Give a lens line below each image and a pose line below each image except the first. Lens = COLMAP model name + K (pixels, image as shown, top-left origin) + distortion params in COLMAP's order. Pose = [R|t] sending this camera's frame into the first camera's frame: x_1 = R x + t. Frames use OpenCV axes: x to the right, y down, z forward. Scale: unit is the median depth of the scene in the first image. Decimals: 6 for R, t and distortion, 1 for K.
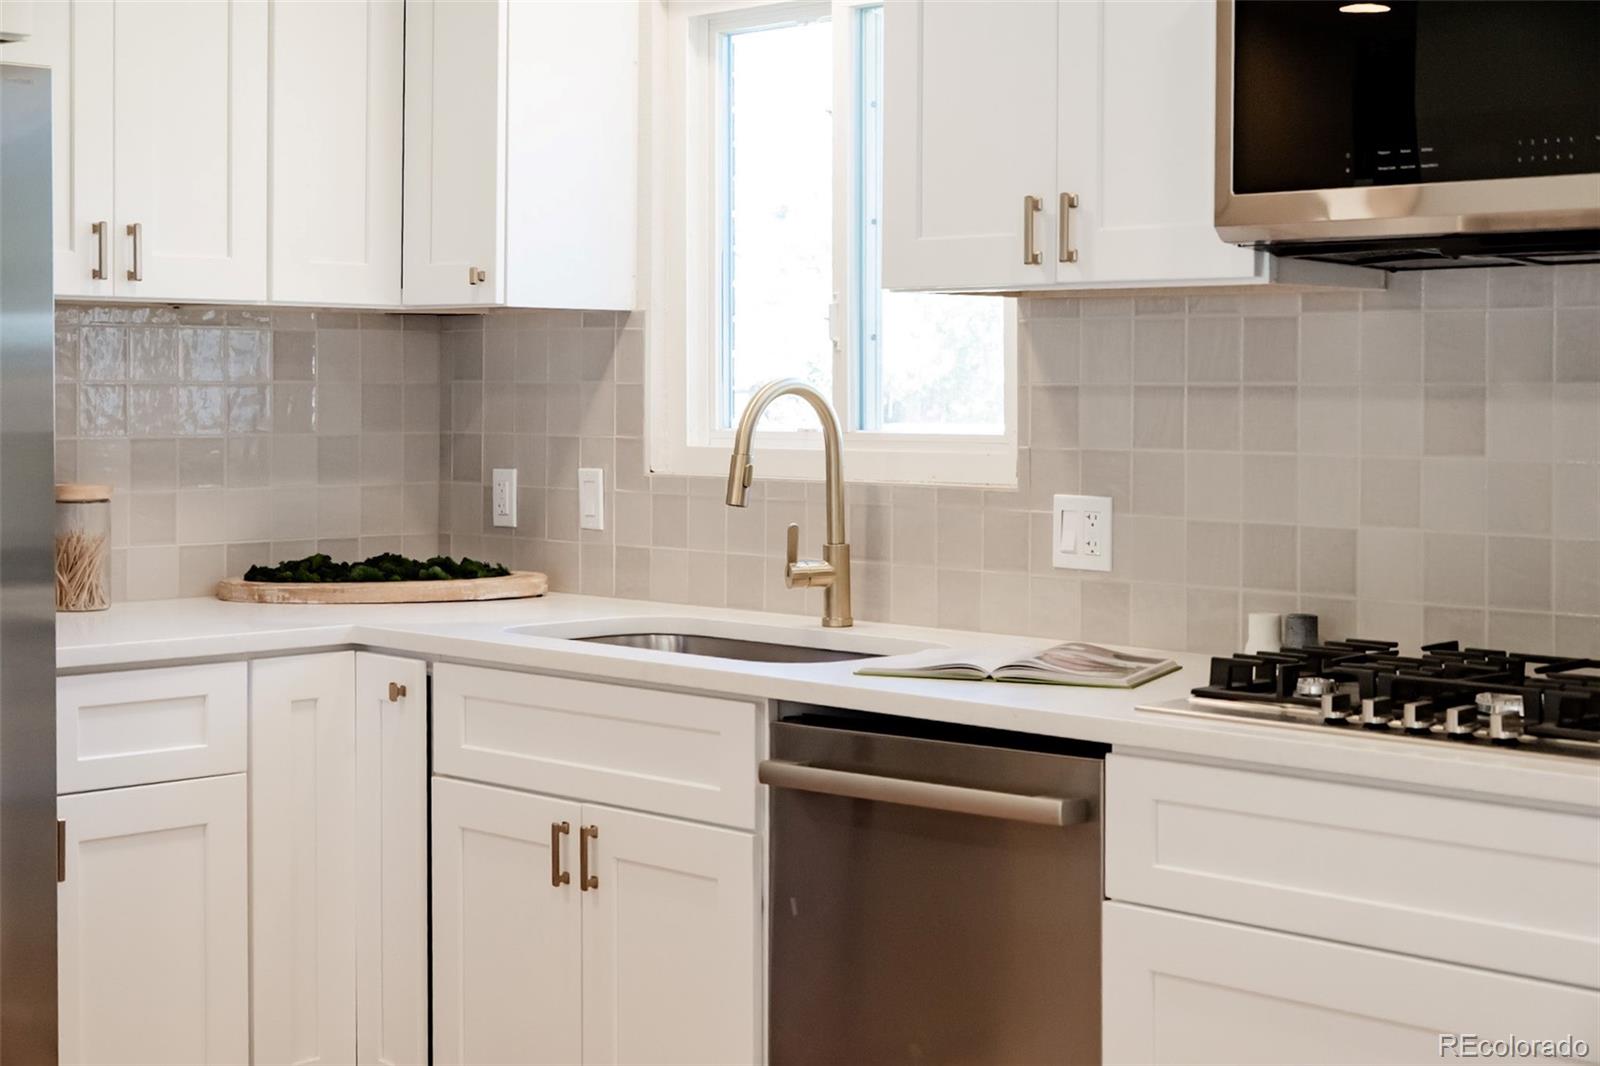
lens RADIAL K [[2484.4, 0, 739.4], [0, 2484.4, 440.6], [0, 0, 1]] dist [-0.001157, 0.000000]
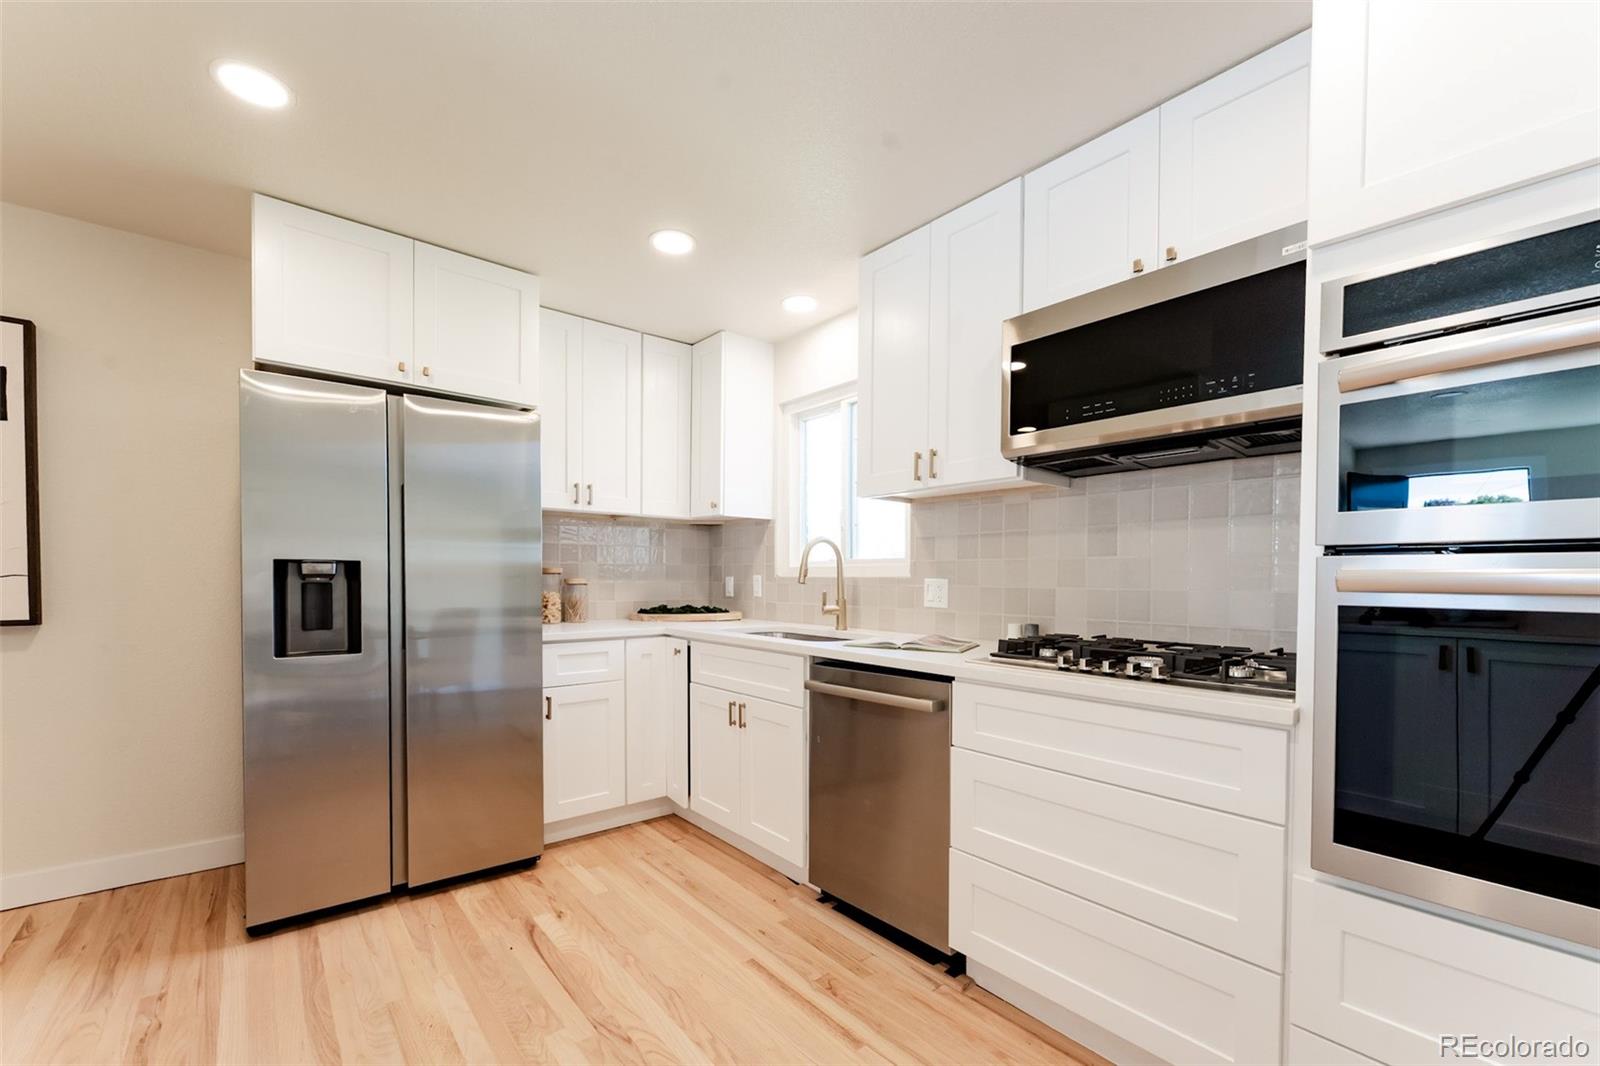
lens RADIAL K [[656.6, 0, 754.0], [0, 656.6, 592.0], [0, 0, 1]] dist [0.006455, -0.001193]
pose [[0.993461, 0.004456, -0.114081, 0.026844], [-0.004230, 0.999989, 0.002220, 0.032904], [0.114090, -0.001723, 0.993469, 0.285652]]
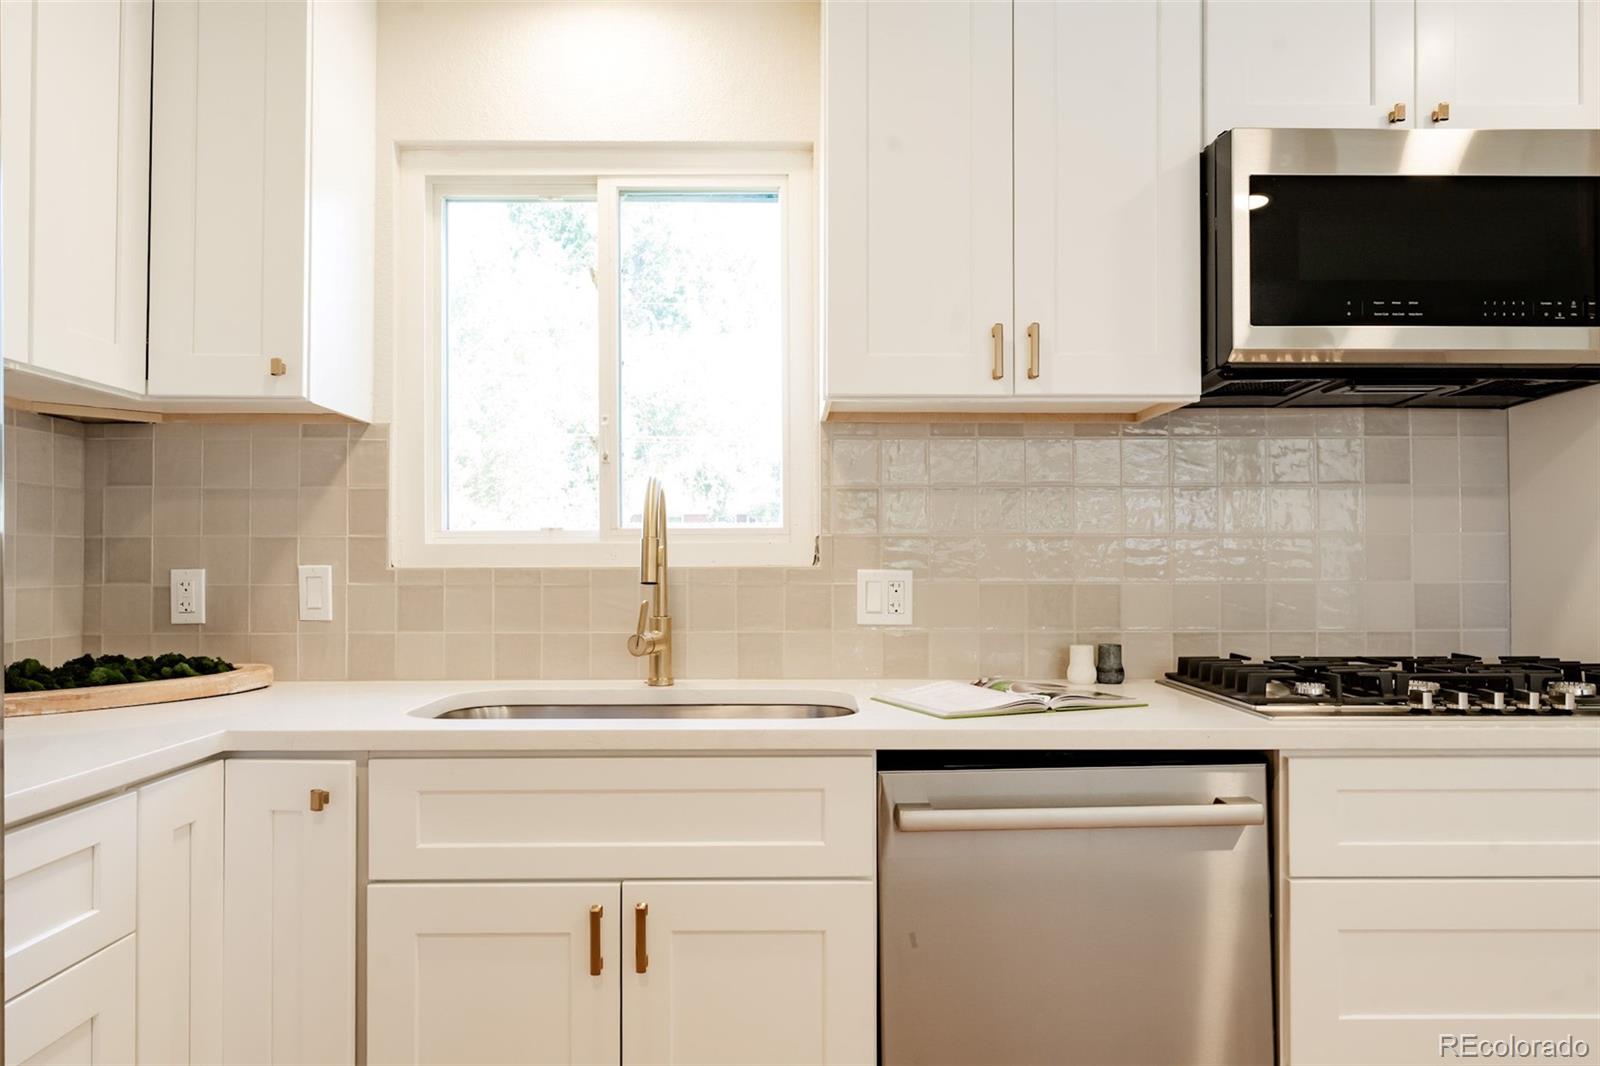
lens RADIAL K [[1076.0, 0, 812.8], [0, 1076.0, 552.6], [0, 0, 1]] dist [0.002985, 0.002851]
pose [[0.691787, 0.003301, 0.722094, -0.290686], [0.019000, 0.999560, -0.022773, 0.023932], [-0.721852, 0.029474, 0.691420, 0.588518]]
